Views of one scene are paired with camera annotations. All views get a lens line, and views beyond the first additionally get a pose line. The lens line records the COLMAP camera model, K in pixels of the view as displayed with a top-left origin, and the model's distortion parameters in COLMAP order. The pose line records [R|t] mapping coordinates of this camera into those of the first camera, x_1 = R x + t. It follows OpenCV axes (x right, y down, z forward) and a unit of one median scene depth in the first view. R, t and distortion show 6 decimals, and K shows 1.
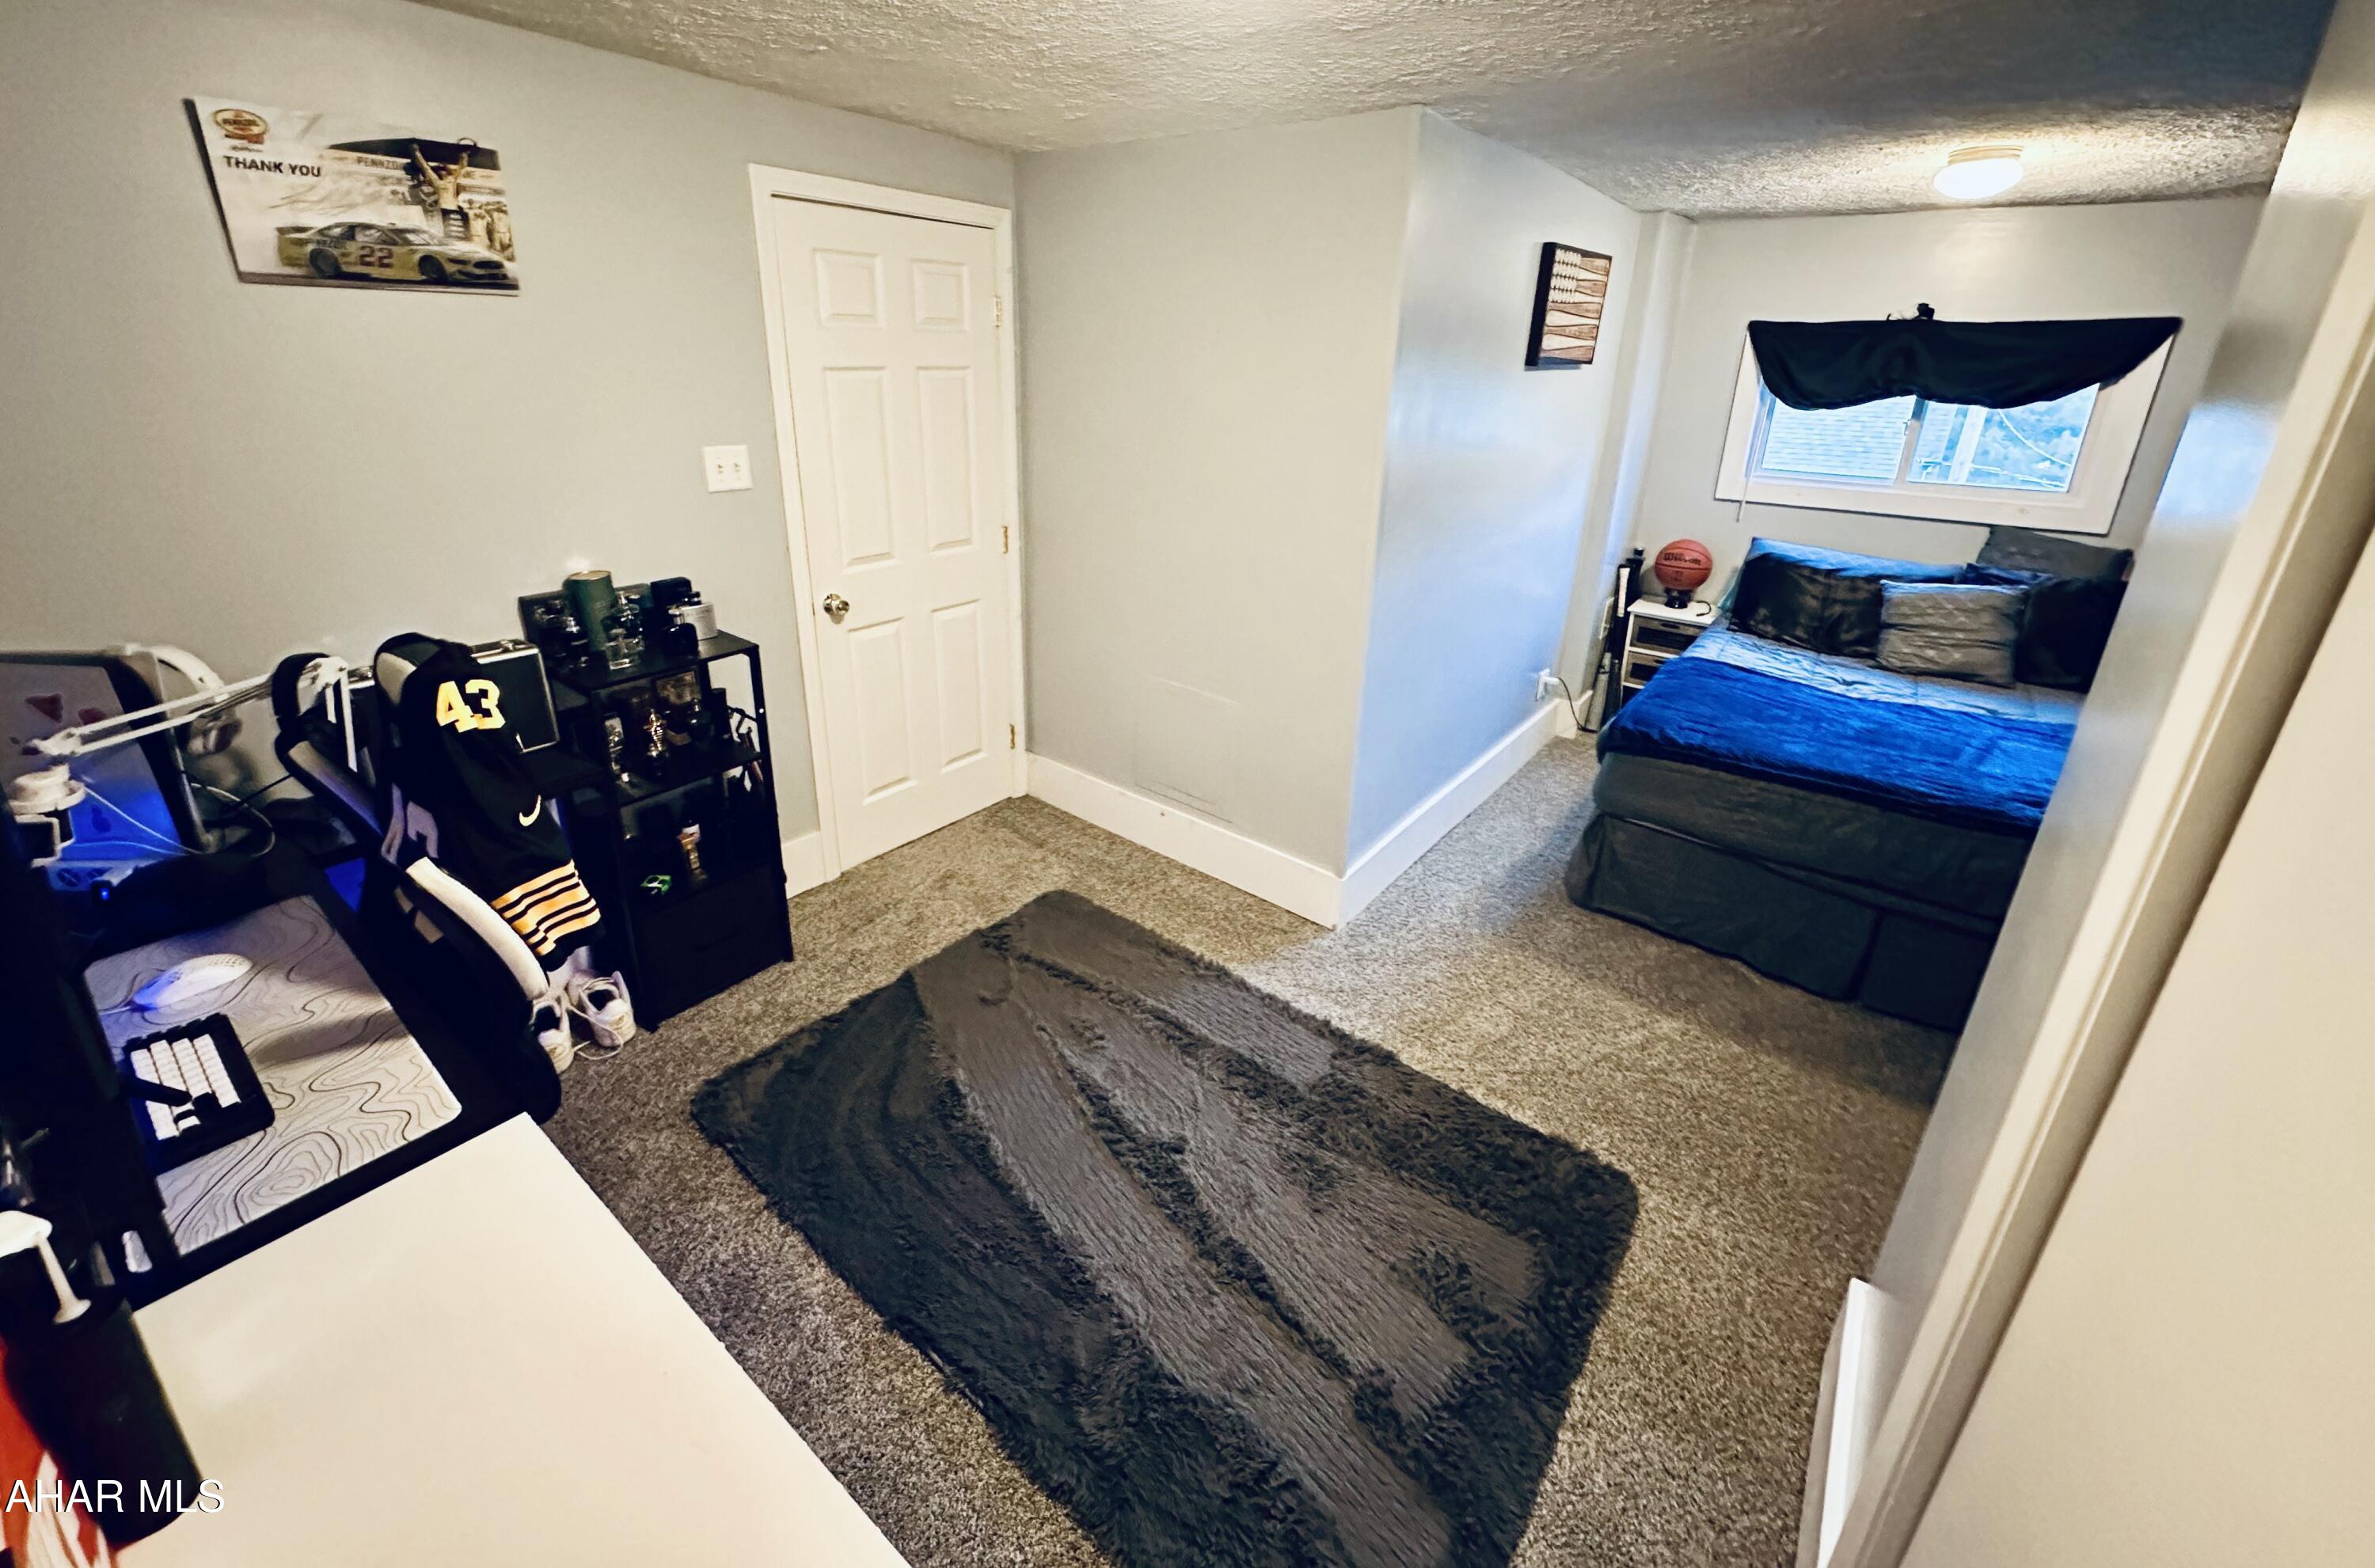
lens RADIAL K [[935.2, 0, 1182.4], [0, 935.2, 678.0], [0, 0, 1]] dist [-0.003864, -0.000297]
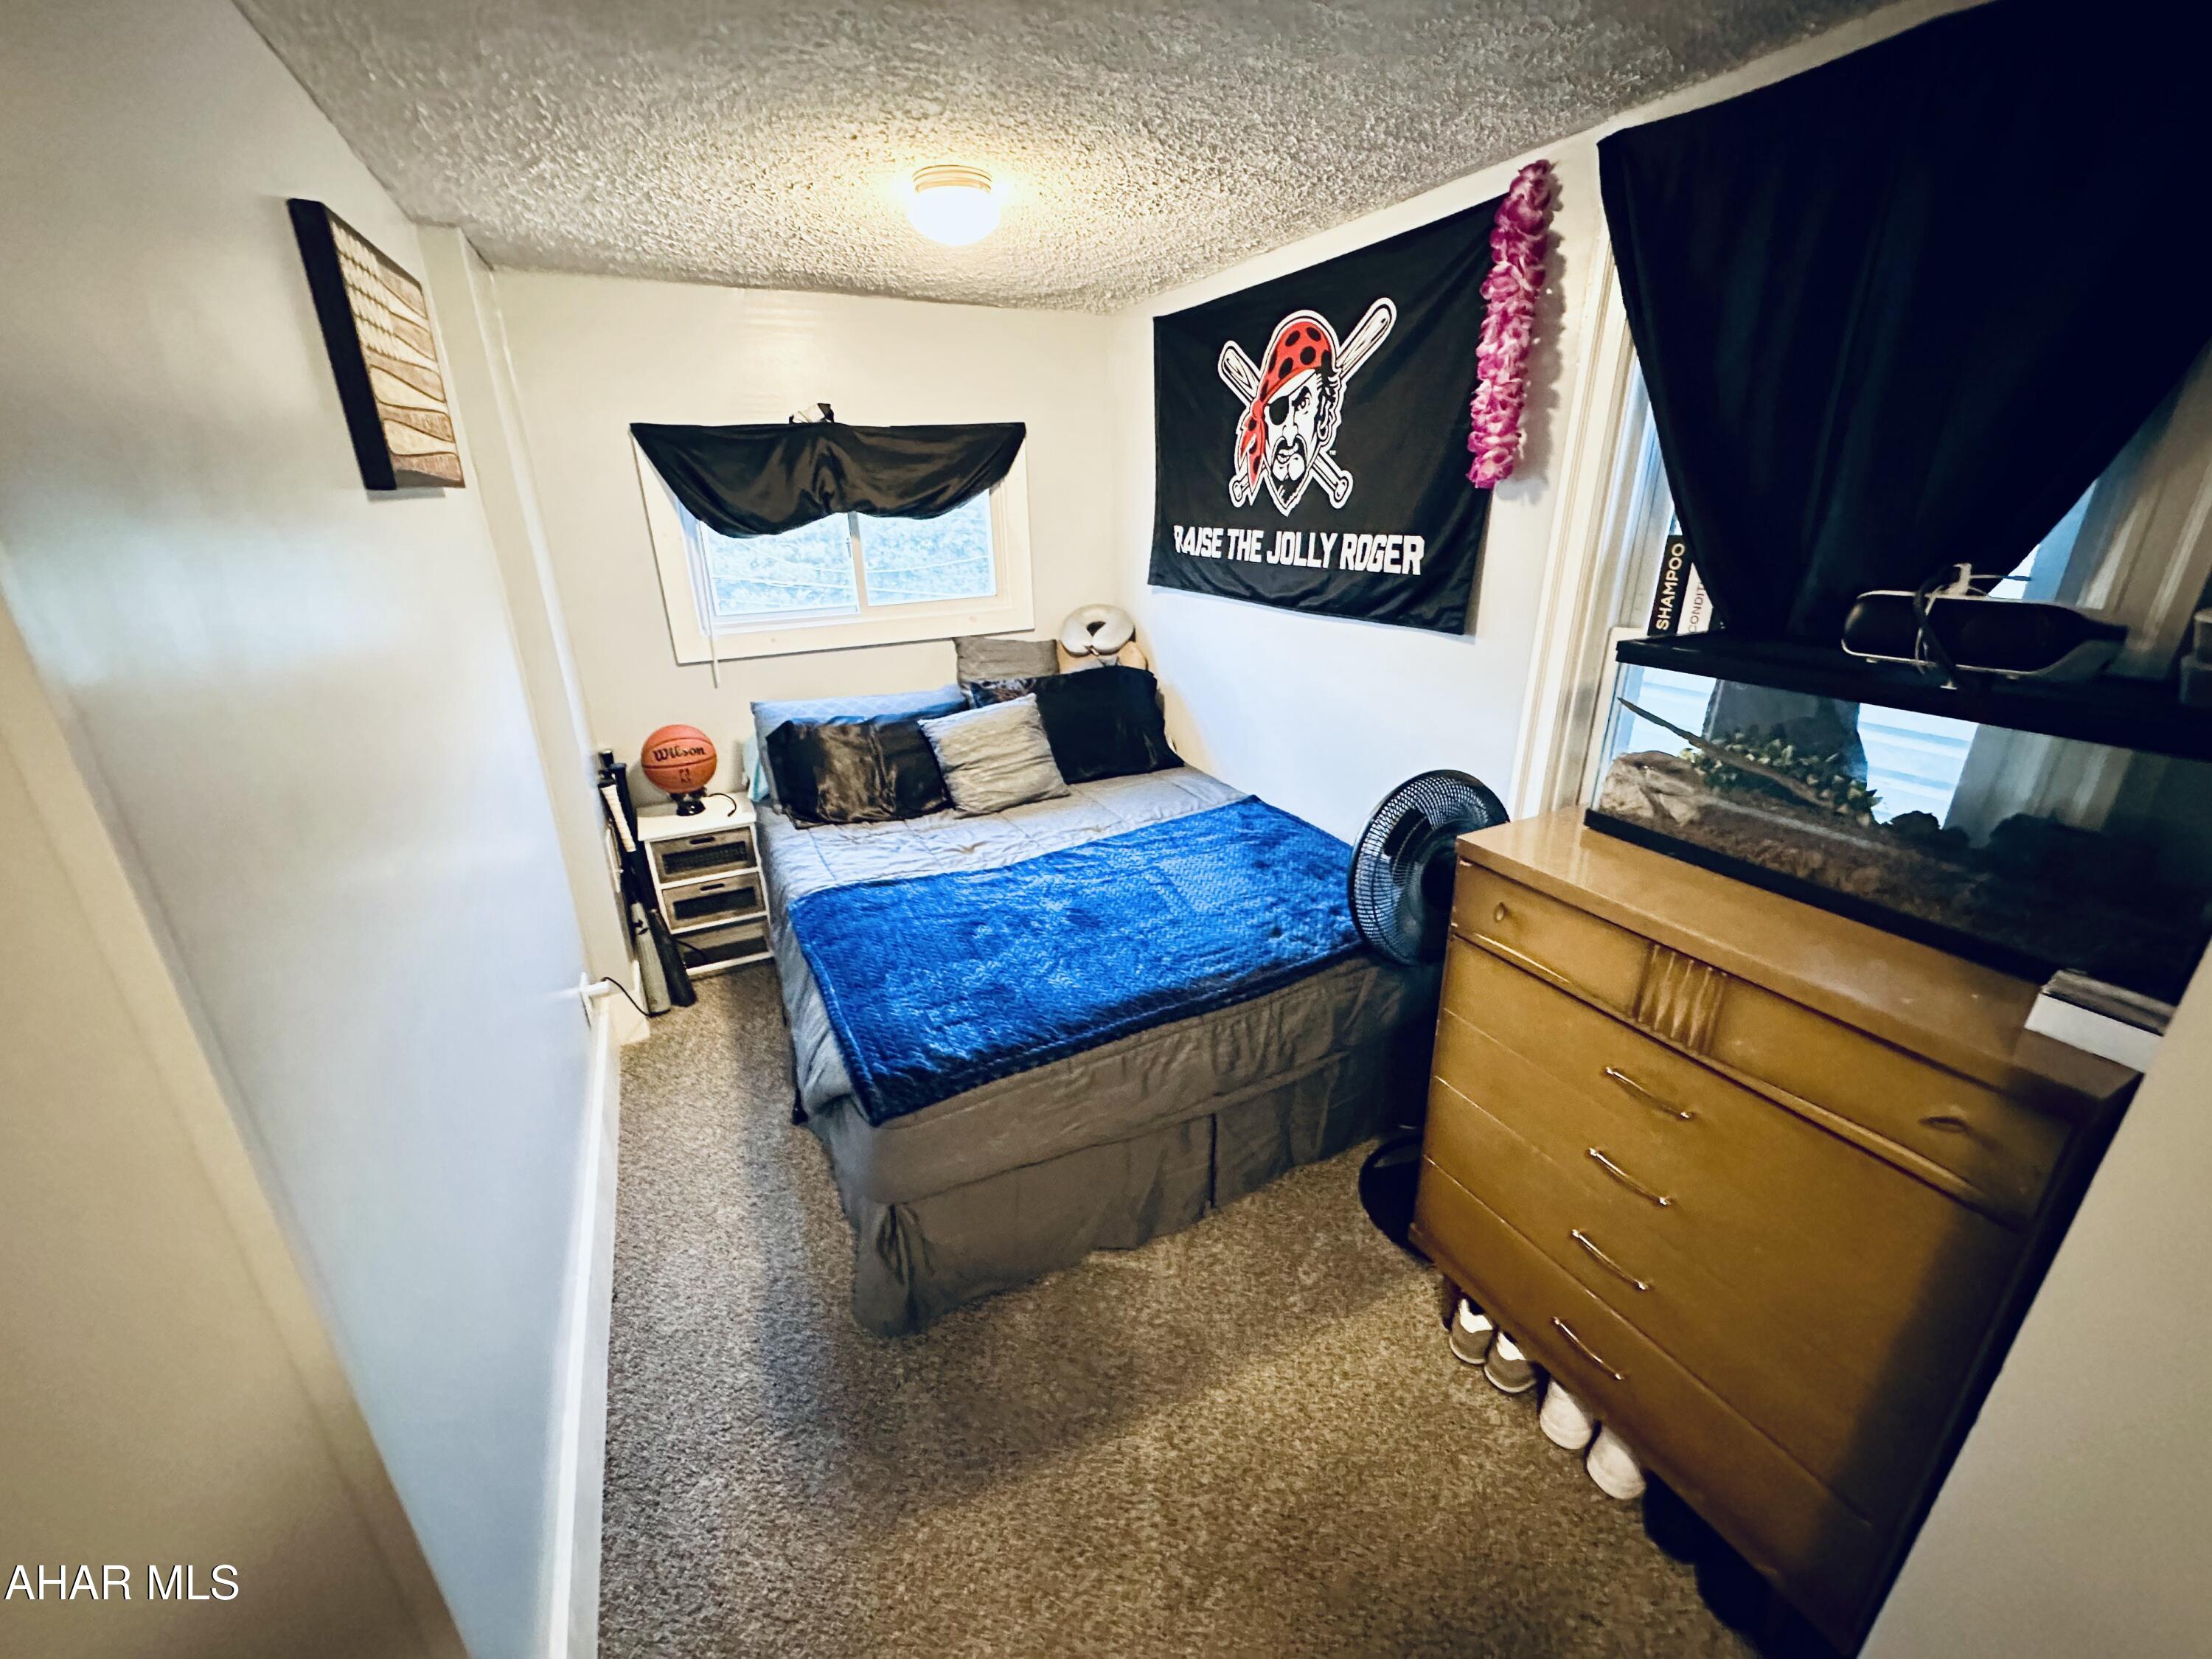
lens RADIAL K [[883.3, 0, 1113.2], [0, 883.3, 831.3], [0, 0, 1]] dist [-0.004498, 0.000647]
pose [[0.419659, -0.359990, 0.833243, 0.076367], [0.325596, 0.916600, 0.232018, -0.122099], [-0.847274, 0.173932, 0.501871, 0.375189]]
